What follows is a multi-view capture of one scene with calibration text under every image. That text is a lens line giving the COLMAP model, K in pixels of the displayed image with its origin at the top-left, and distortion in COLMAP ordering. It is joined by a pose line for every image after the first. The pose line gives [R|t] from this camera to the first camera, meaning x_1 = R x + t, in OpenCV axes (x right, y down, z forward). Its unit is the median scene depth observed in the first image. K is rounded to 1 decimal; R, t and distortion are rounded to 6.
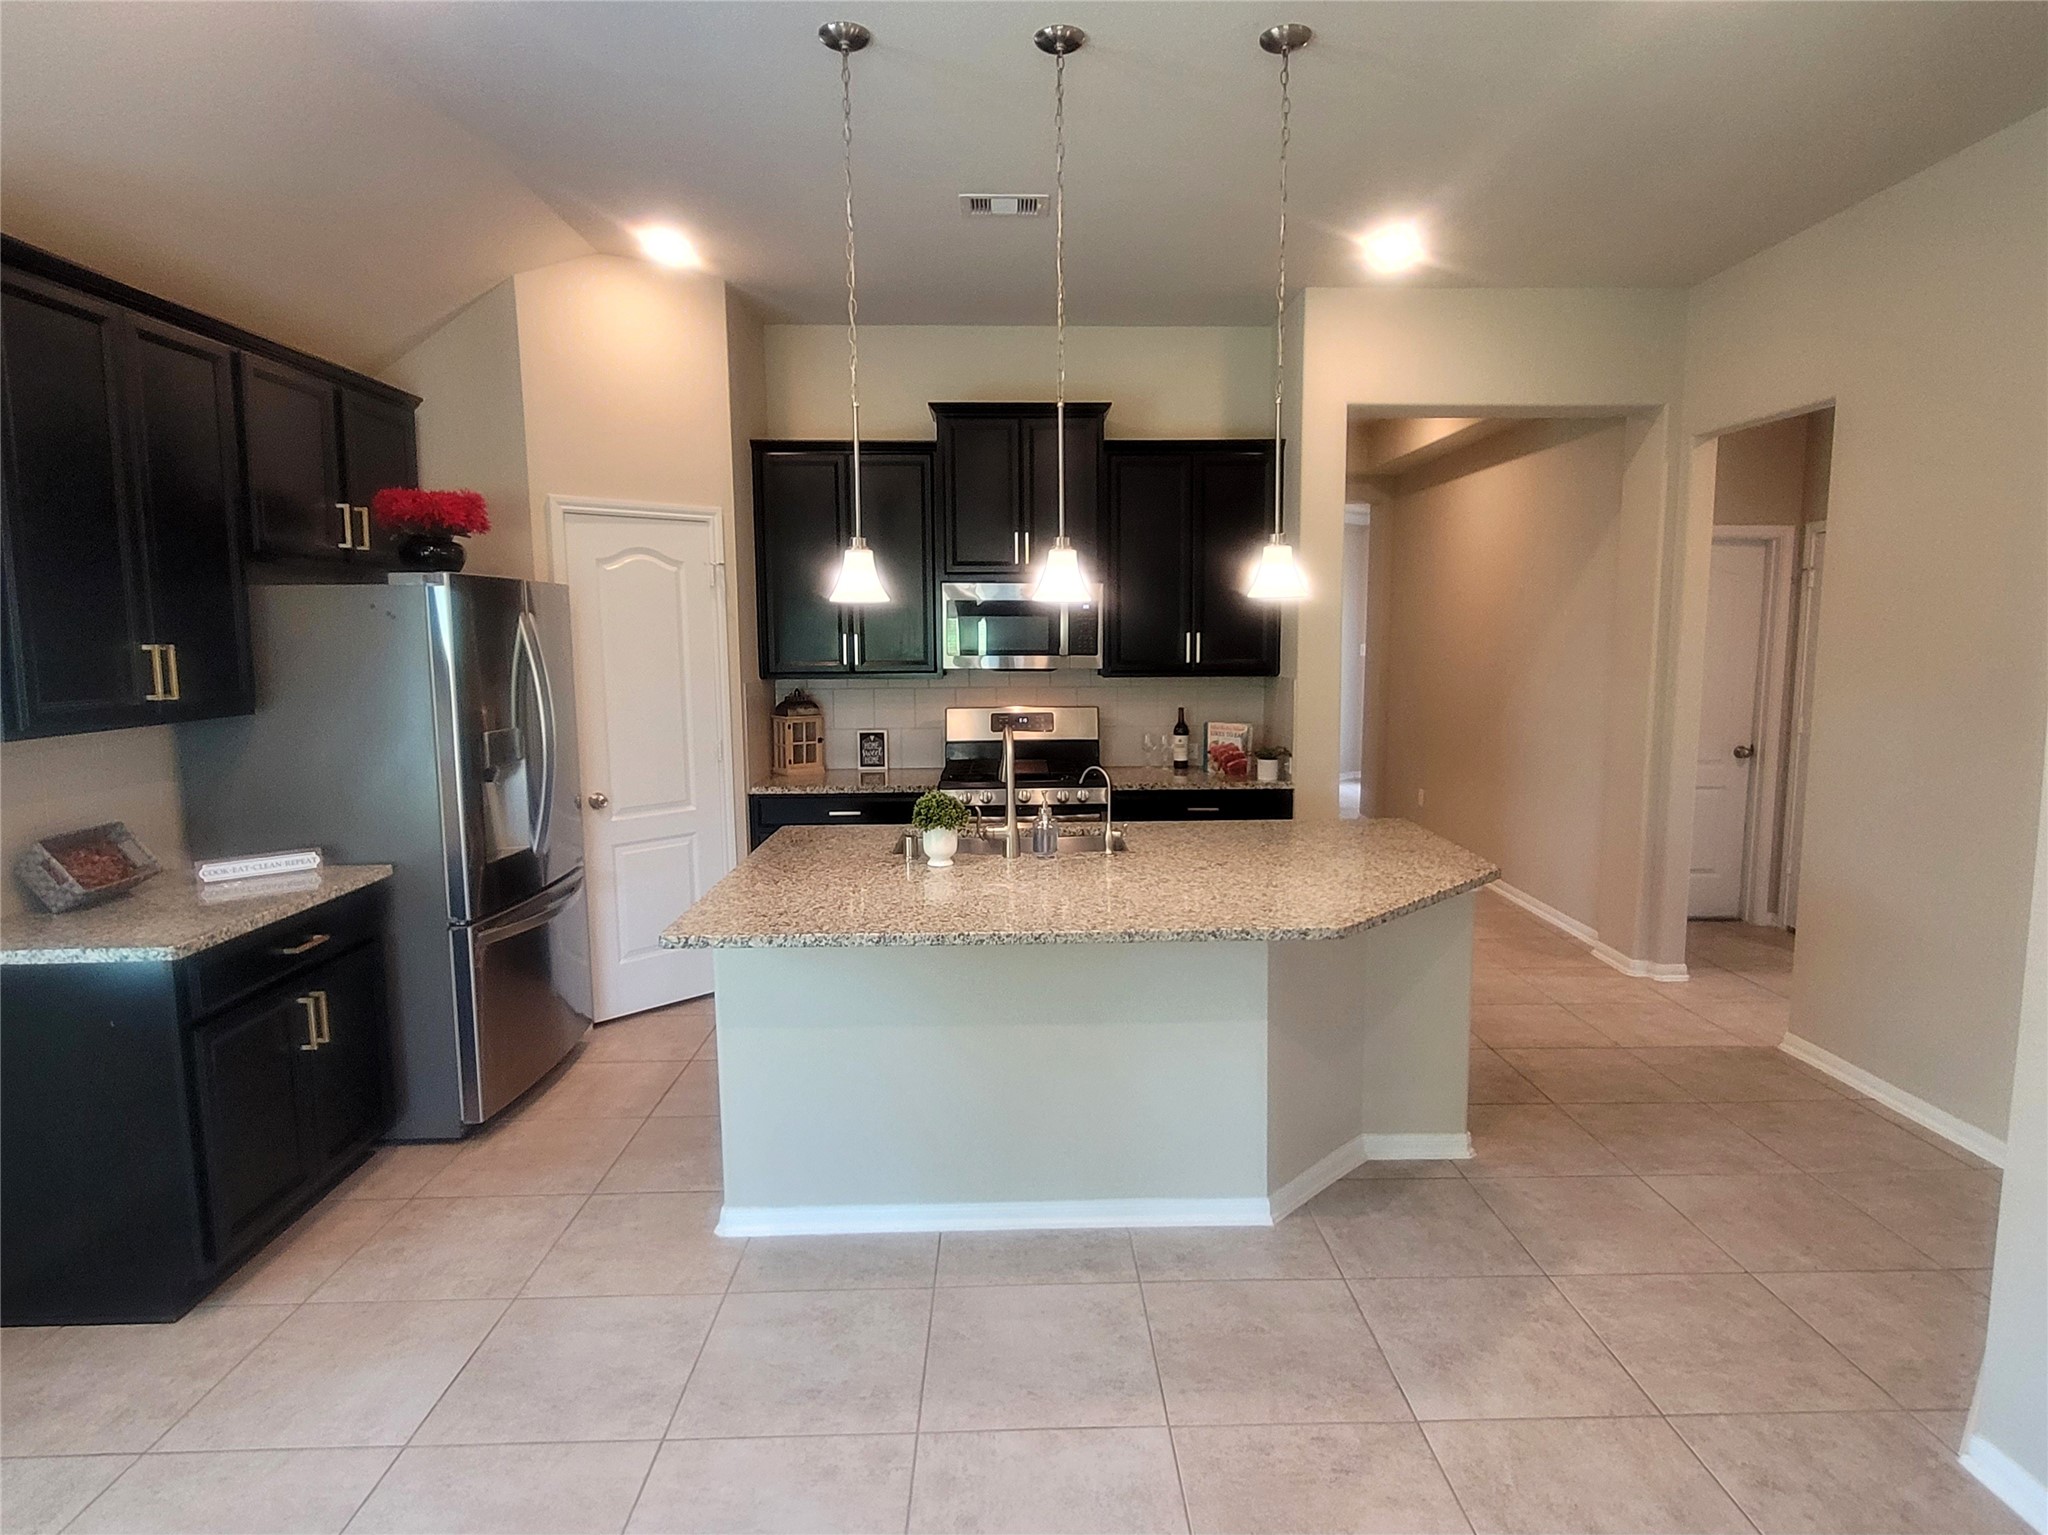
lens RADIAL K [[1125.4, 0, 1040.9], [0, 1125.4, 757.3], [0, 0, 1]] dist [0.012703, 0.000308]
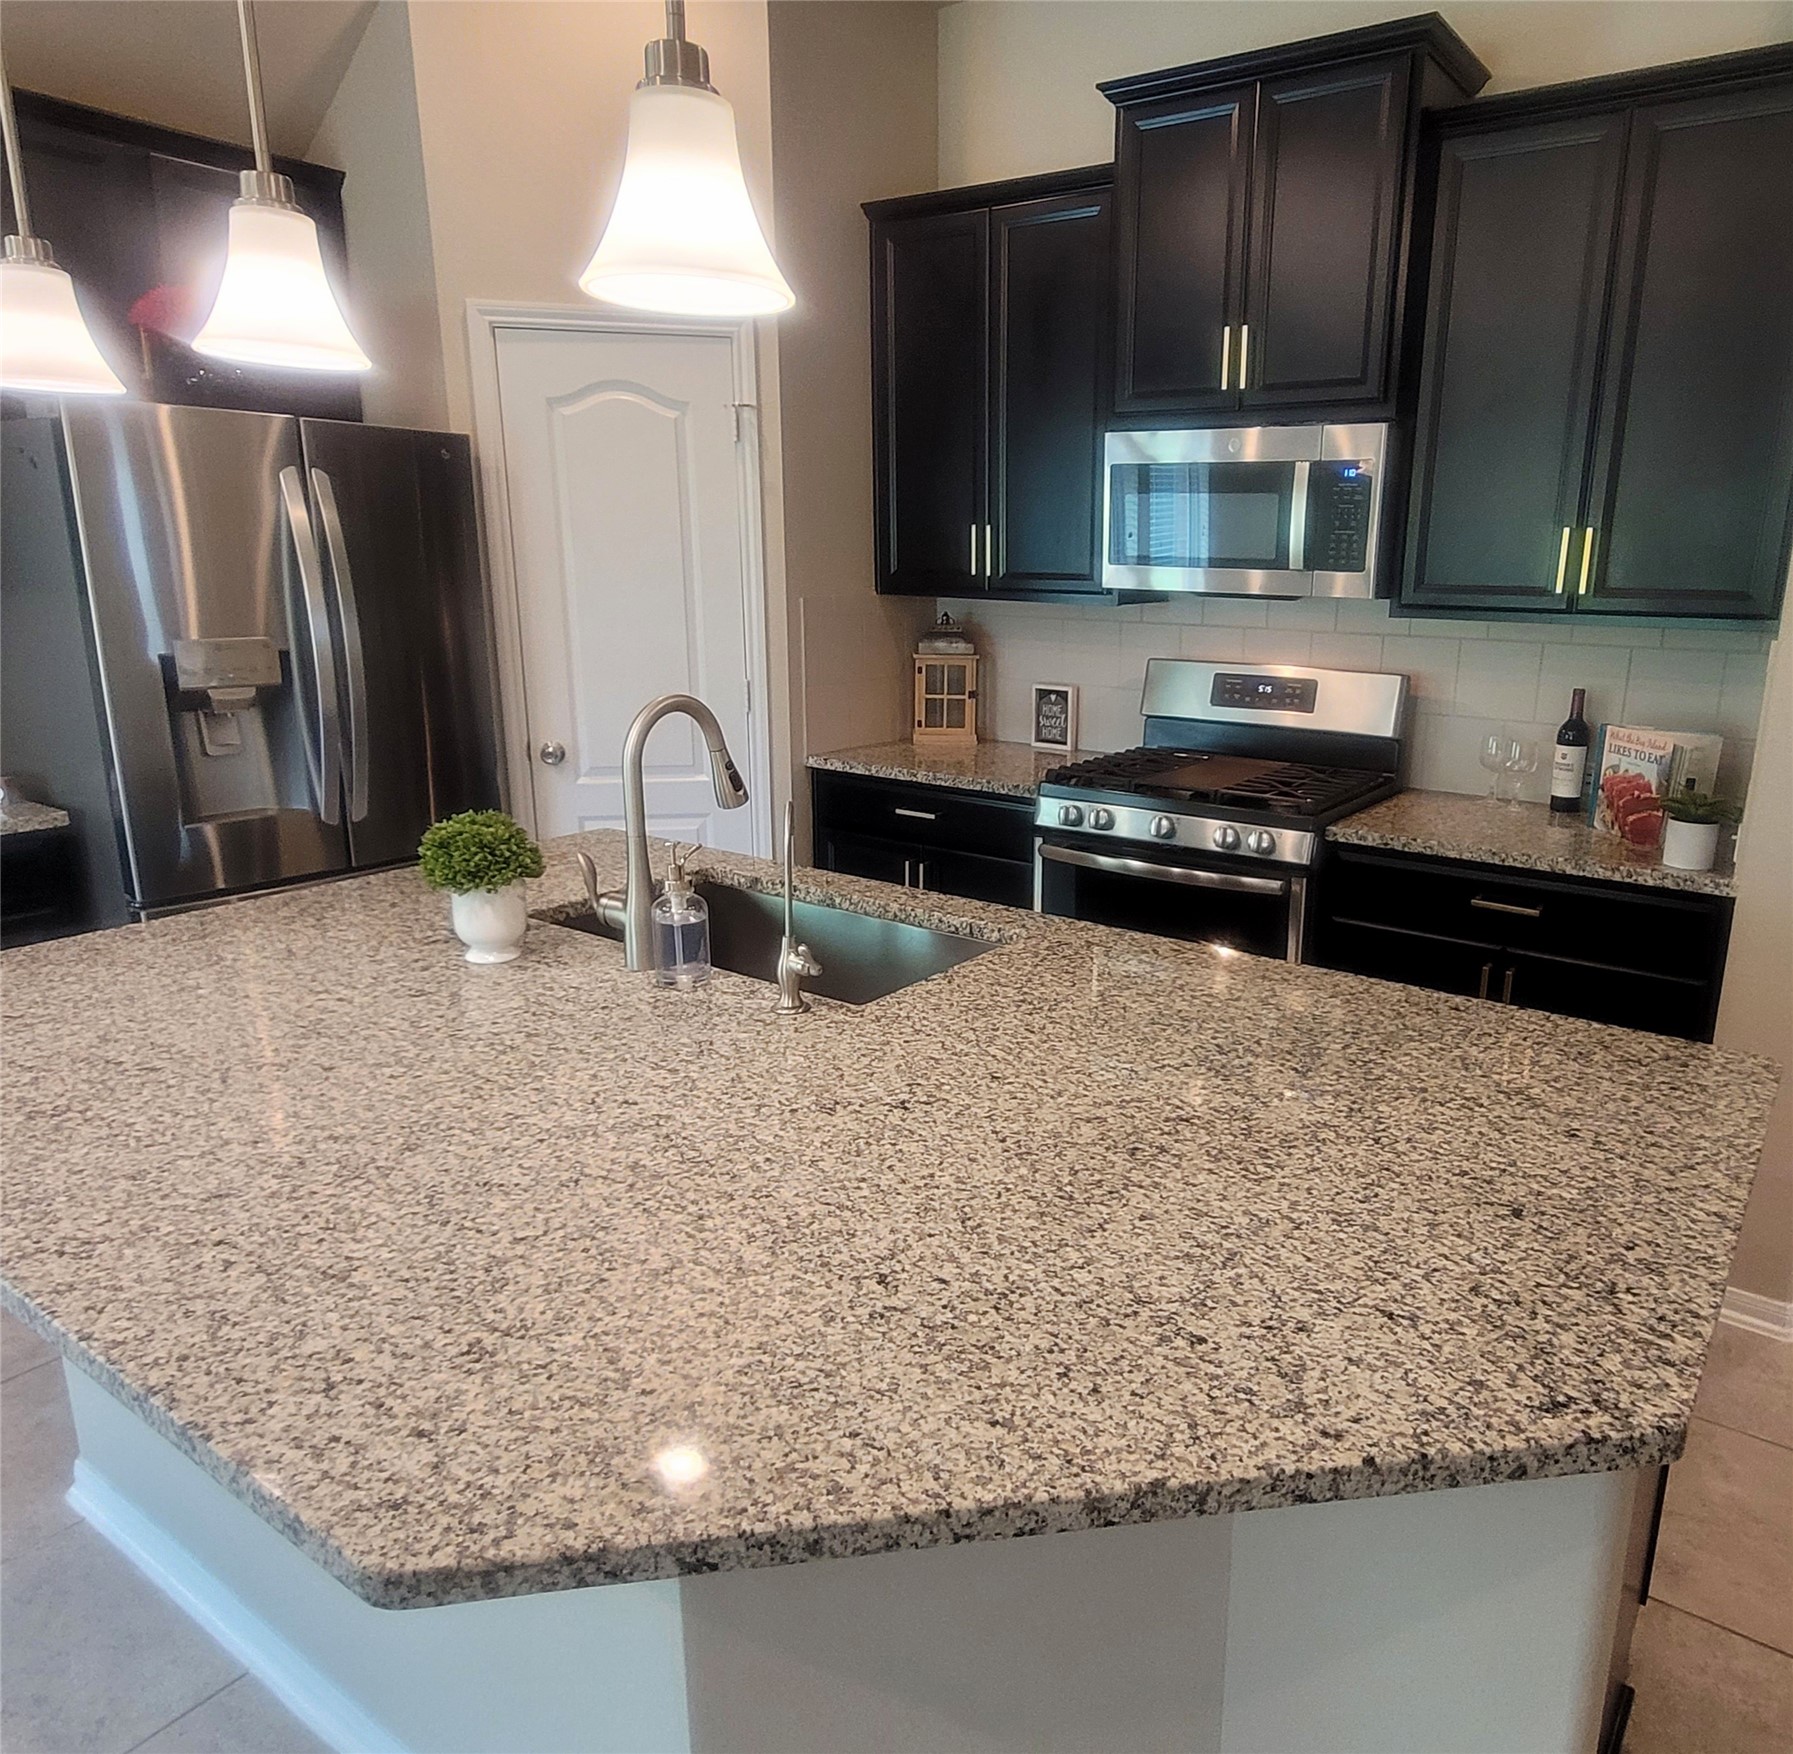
lens RADIAL K [[1264.5, 0, 1024.2], [0, 1264.5, 874.2], [0, 0, 1]] dist [0.002185, 0.004932]
pose [[0.814221, 0.162380, -0.557383, 0.324232], [-0.087852, 0.983494, 0.158183, -0.040248], [0.573869, -0.079829, 0.815047, 0.532512]]
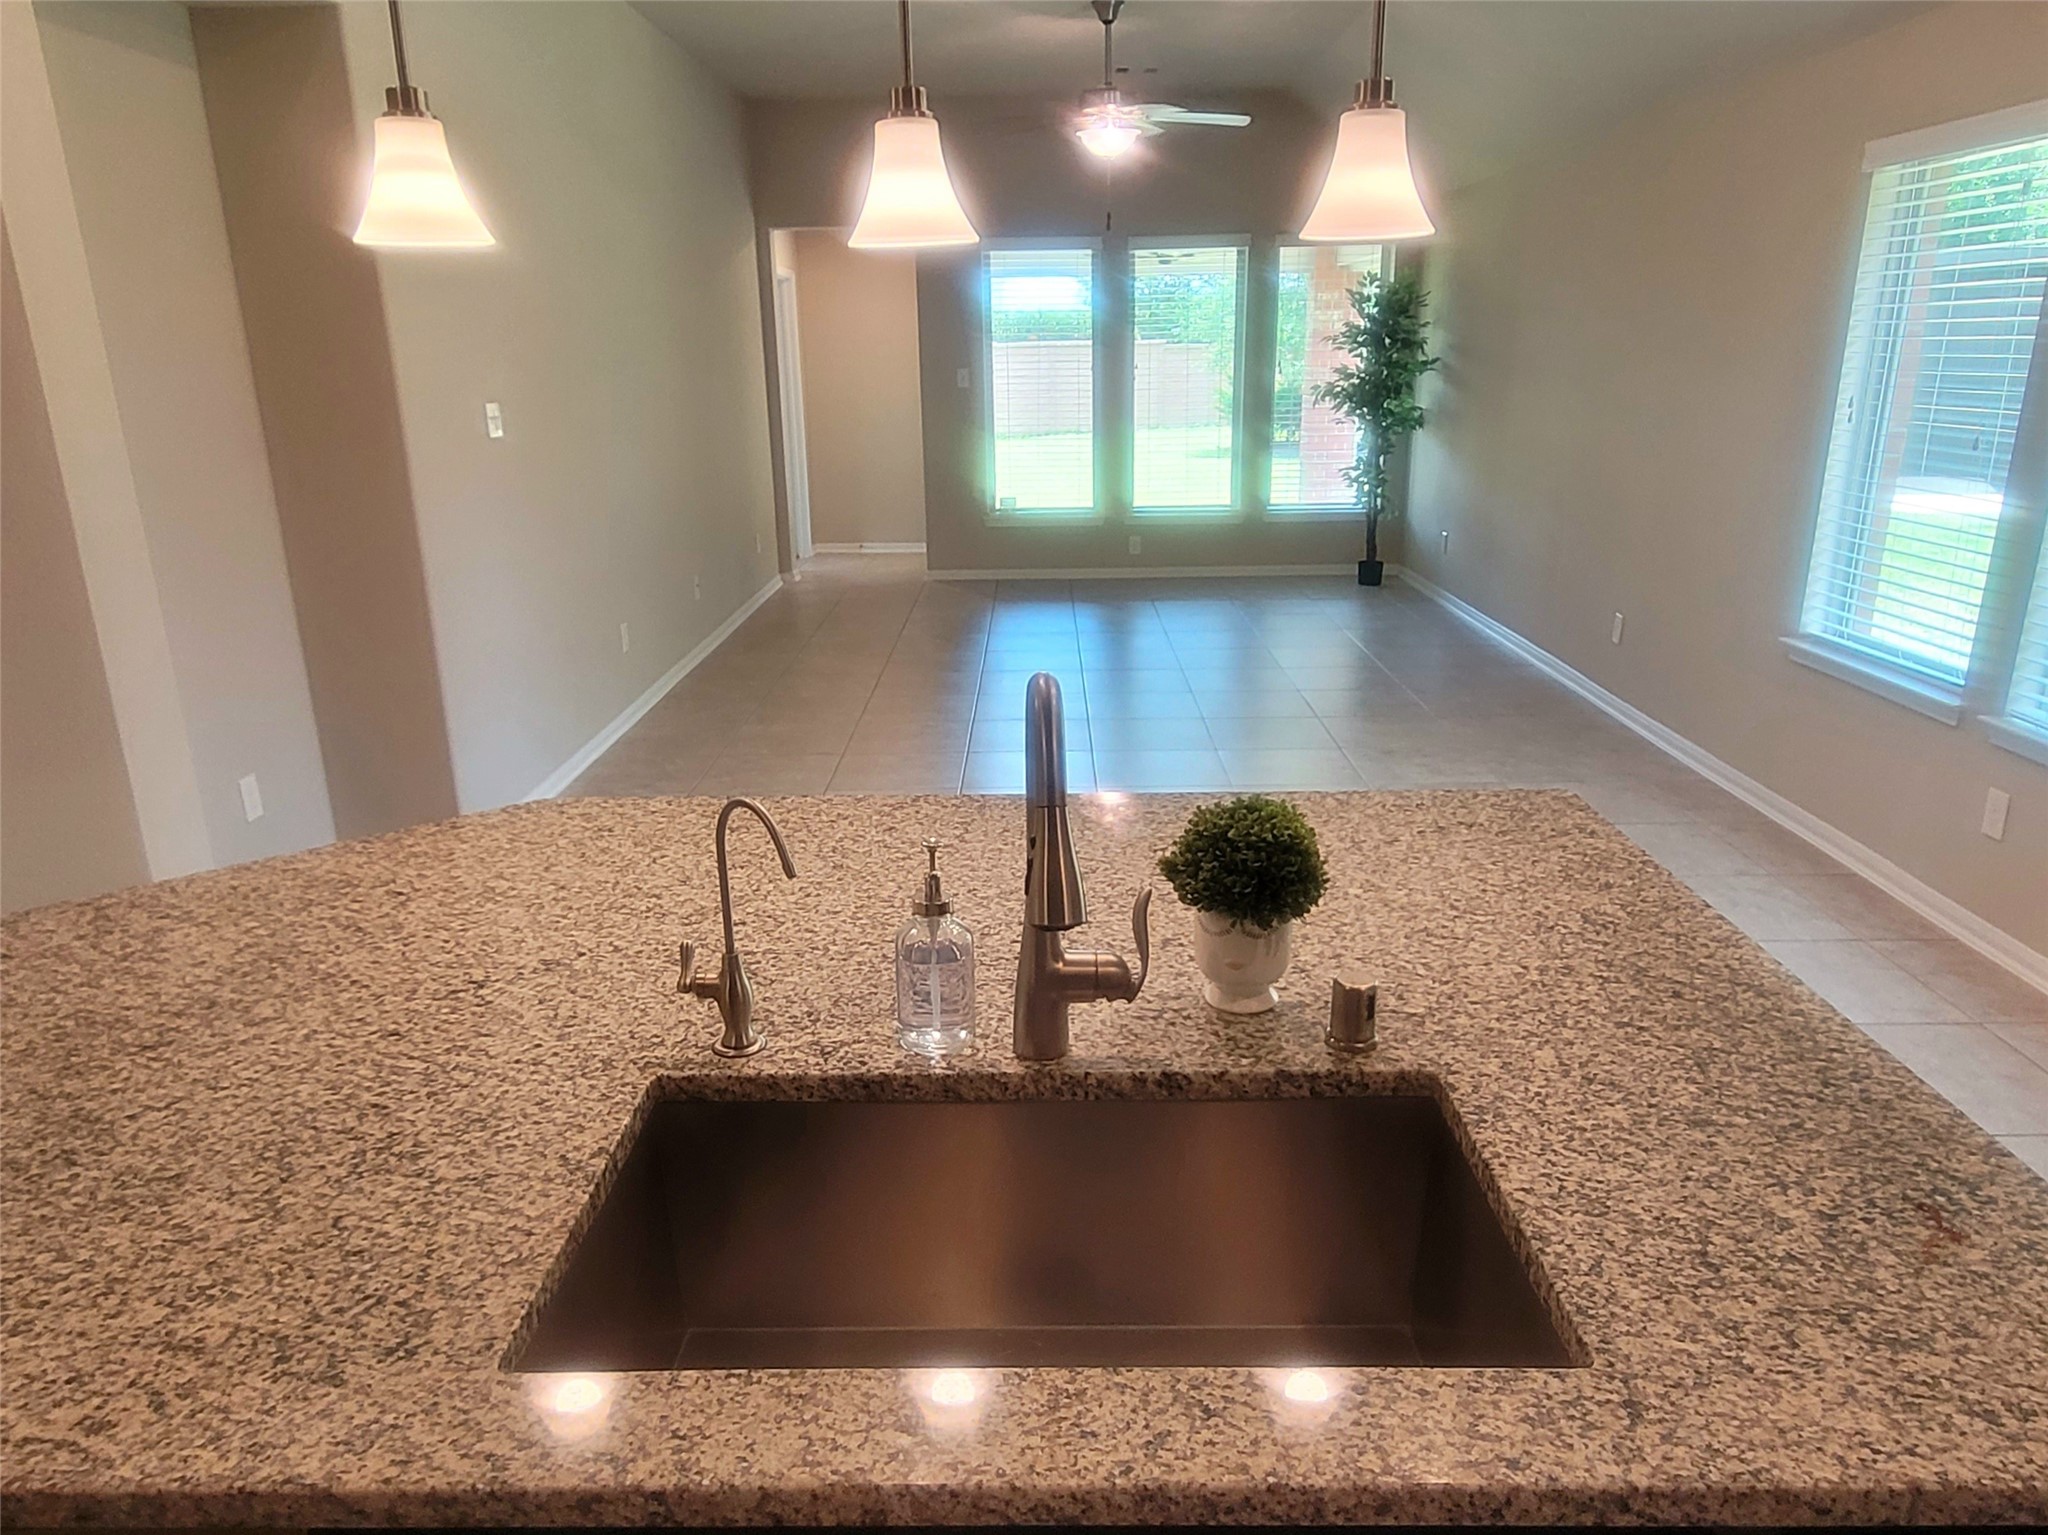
lens RADIAL K [[1459.8, 0, 1023.5], [0, 1459.8, 821.8], [0, 0, 1]] dist [0.007239, 0.005273]
pose [[-0.998844, 0.004027, 0.047905, -0.034109], [0.023629, 0.908928, 0.416283, -0.116004], [-0.041866, 0.416934, -0.907972, 1.096497]]
